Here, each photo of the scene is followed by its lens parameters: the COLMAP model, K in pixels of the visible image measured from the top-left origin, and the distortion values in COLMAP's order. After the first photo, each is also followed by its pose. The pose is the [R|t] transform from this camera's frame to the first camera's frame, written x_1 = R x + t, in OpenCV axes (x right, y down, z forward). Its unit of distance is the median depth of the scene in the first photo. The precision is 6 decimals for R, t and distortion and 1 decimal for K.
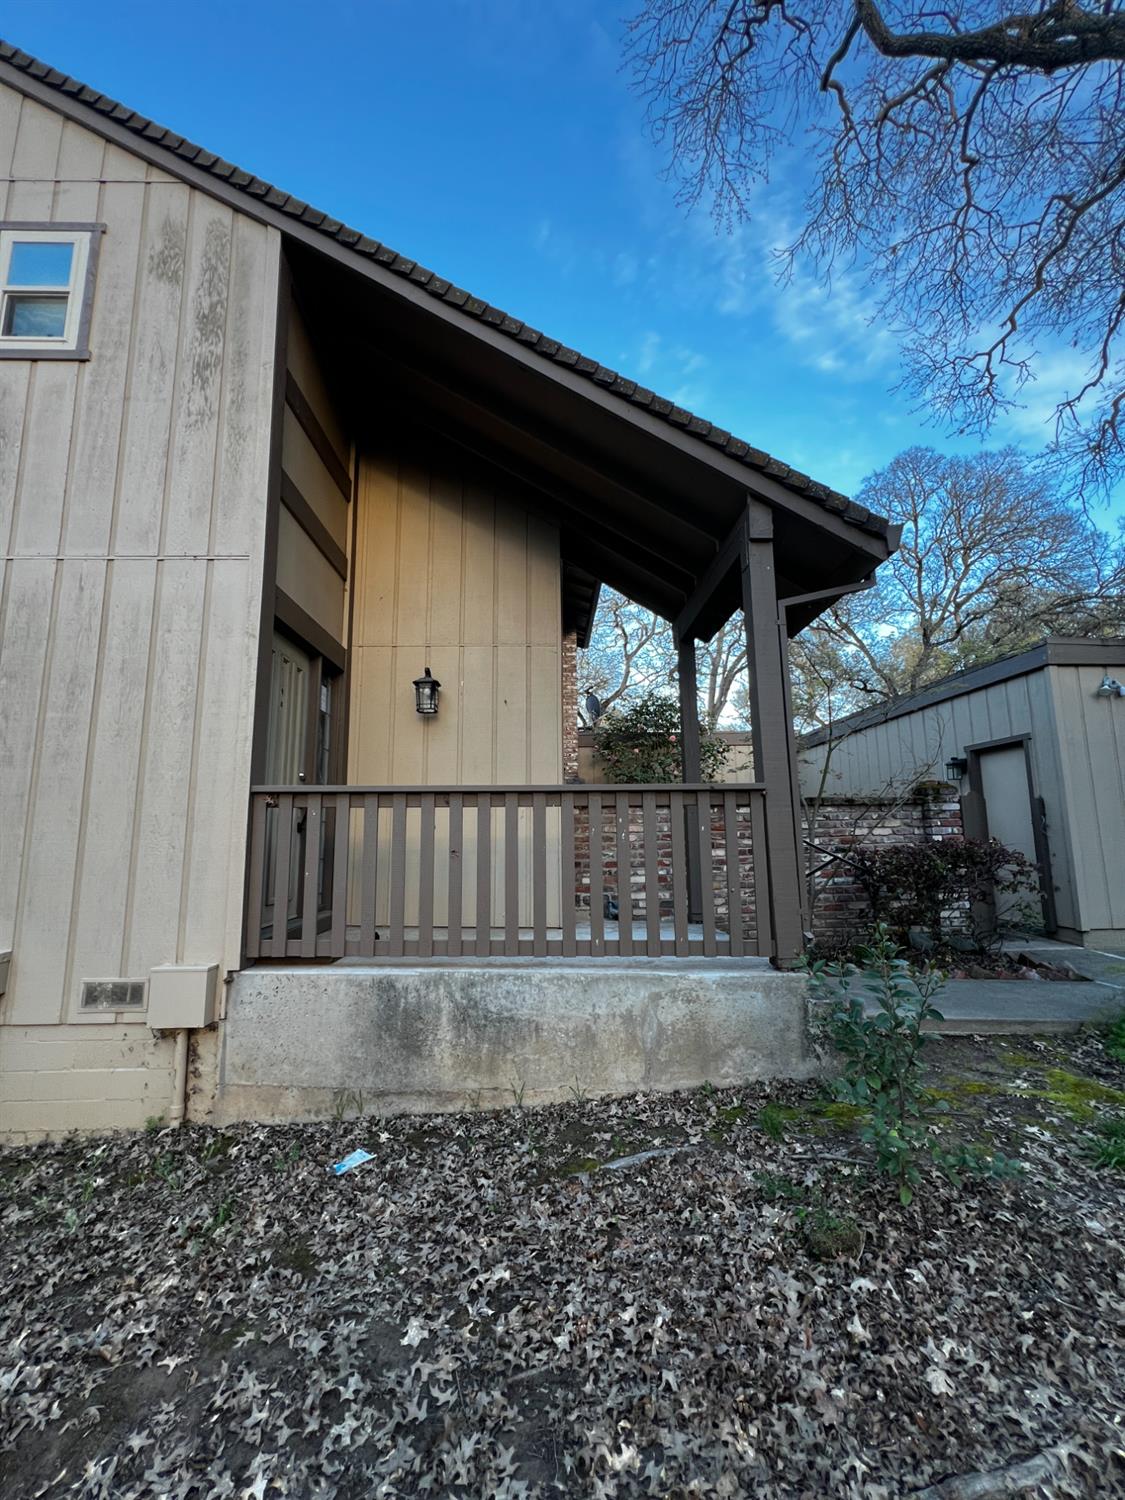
lens RADIAL K [[601.2, 0, 564.9], [0, 601.2, 751.4], [0, 0, 1]] dist [-0.000633, -0.000046]
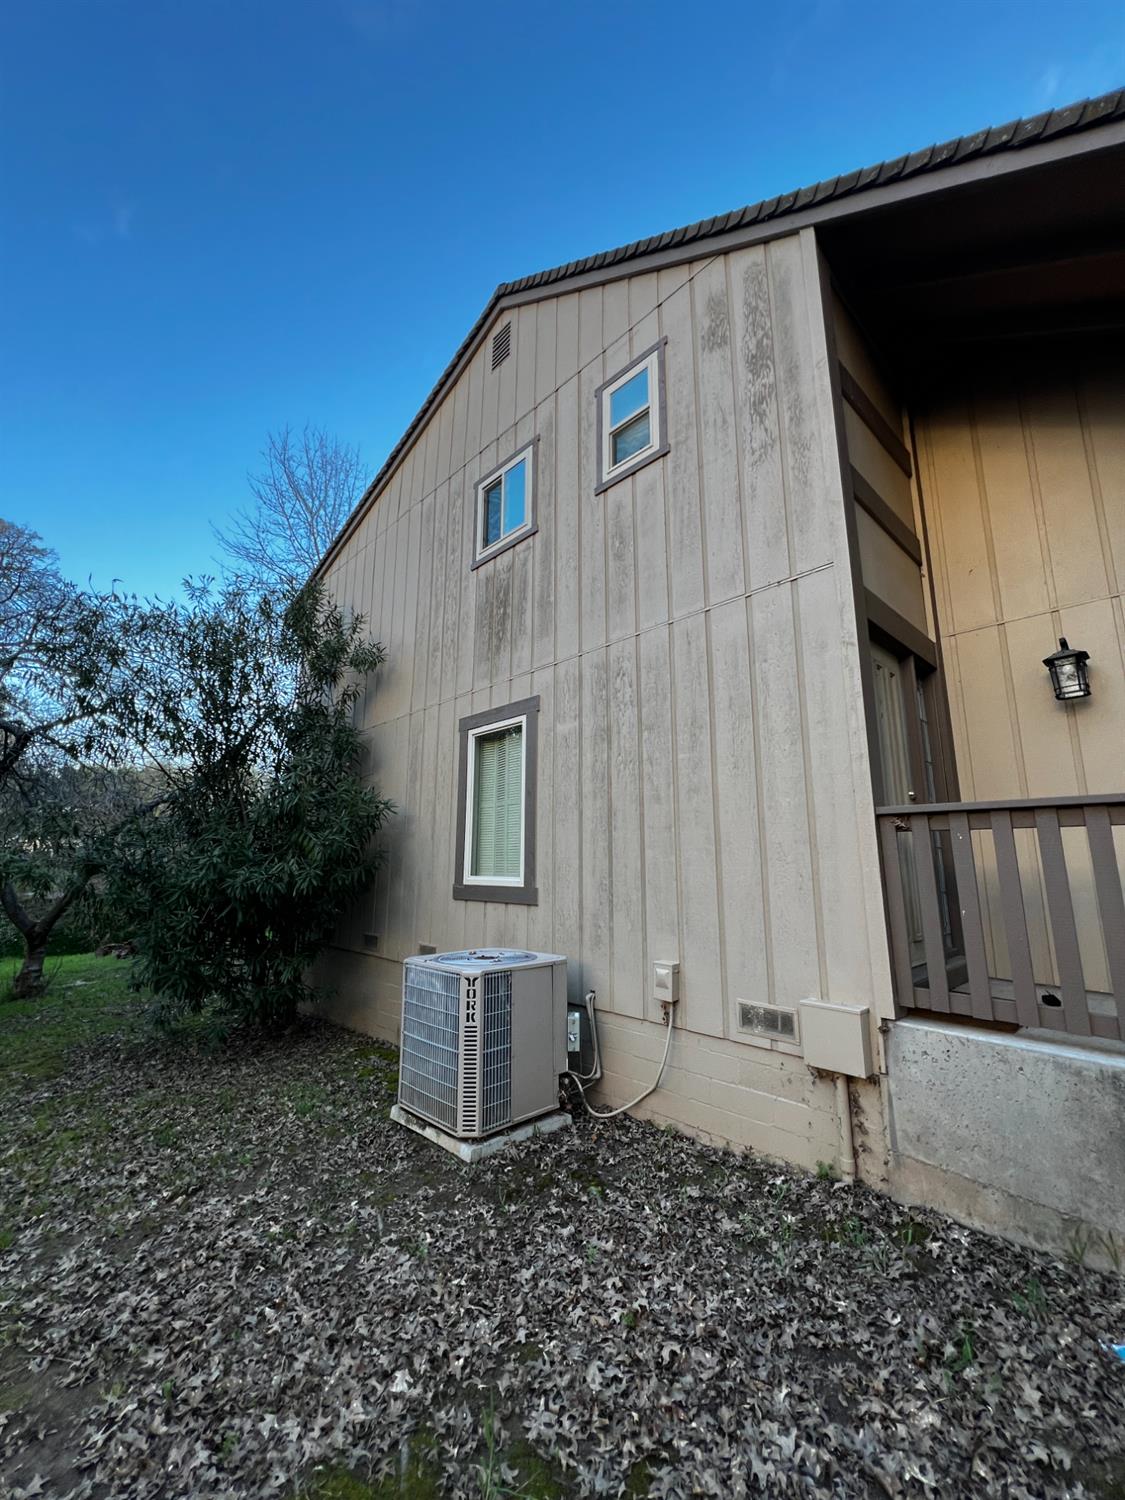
lens RADIAL K [[603.5, 0, 562.5], [0, 603.5, 750.0], [0, 0, 1]] dist [-0.001712, -0.000331]
pose [[0.668329, -0.130072, -0.732406, -0.173345], [0.095459, 0.991449, -0.088970, 0.008461], [0.737716, -0.010453, 0.675030, 0.059588]]
